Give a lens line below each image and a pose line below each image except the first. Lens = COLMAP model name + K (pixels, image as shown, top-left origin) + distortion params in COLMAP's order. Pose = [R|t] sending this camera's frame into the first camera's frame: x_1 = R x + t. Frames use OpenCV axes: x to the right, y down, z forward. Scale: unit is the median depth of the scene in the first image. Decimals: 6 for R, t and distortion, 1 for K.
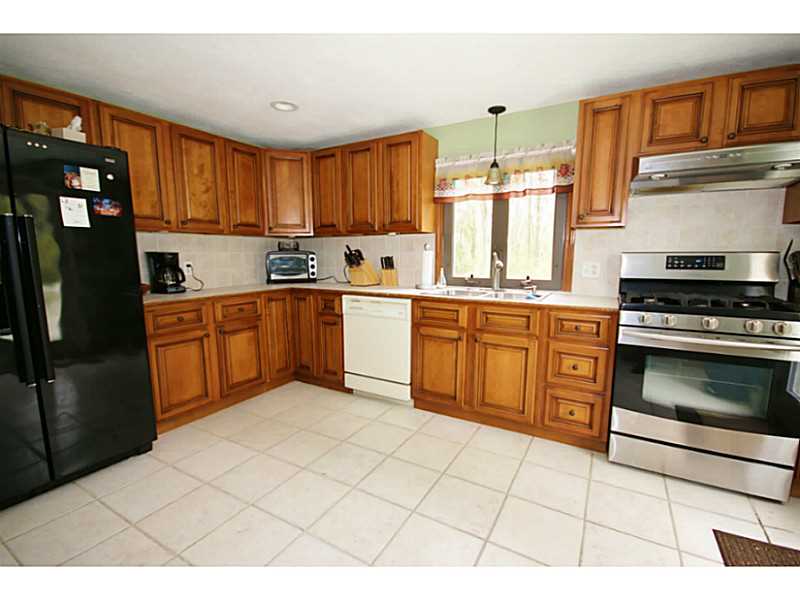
lens RADIAL K [[386.1, 0, 400.0], [0, 386.1, 300.0], [0, 0, 1]] dist [0.001863, 0.000150]
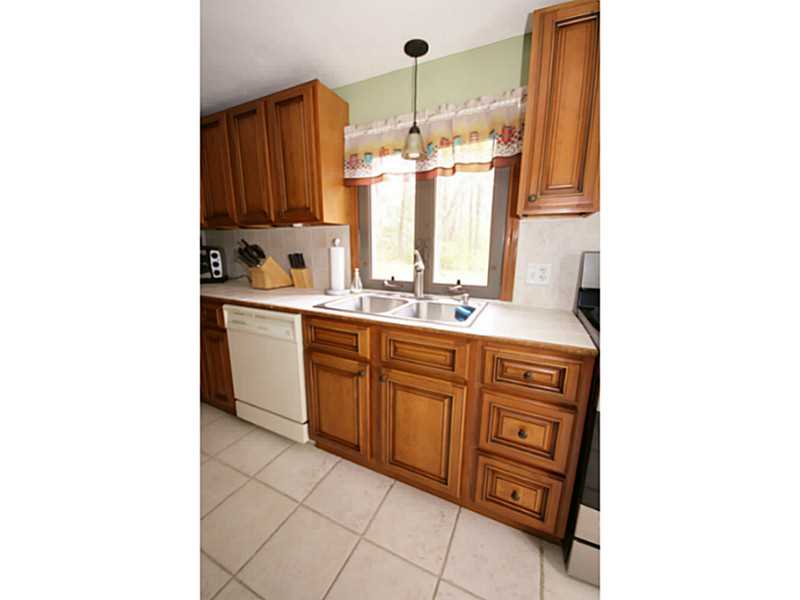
lens RADIAL K [[282.7, 0, 400.0], [0, 282.7, 300.0], [0, 0, 1]] dist [-0.001917, -0.000076]
pose [[0.996813, -0.011803, 0.078896, 0.168090], [0.006315, 0.997566, 0.069448, -0.062972], [-0.079524, -0.068728, 0.994461, 0.437361]]
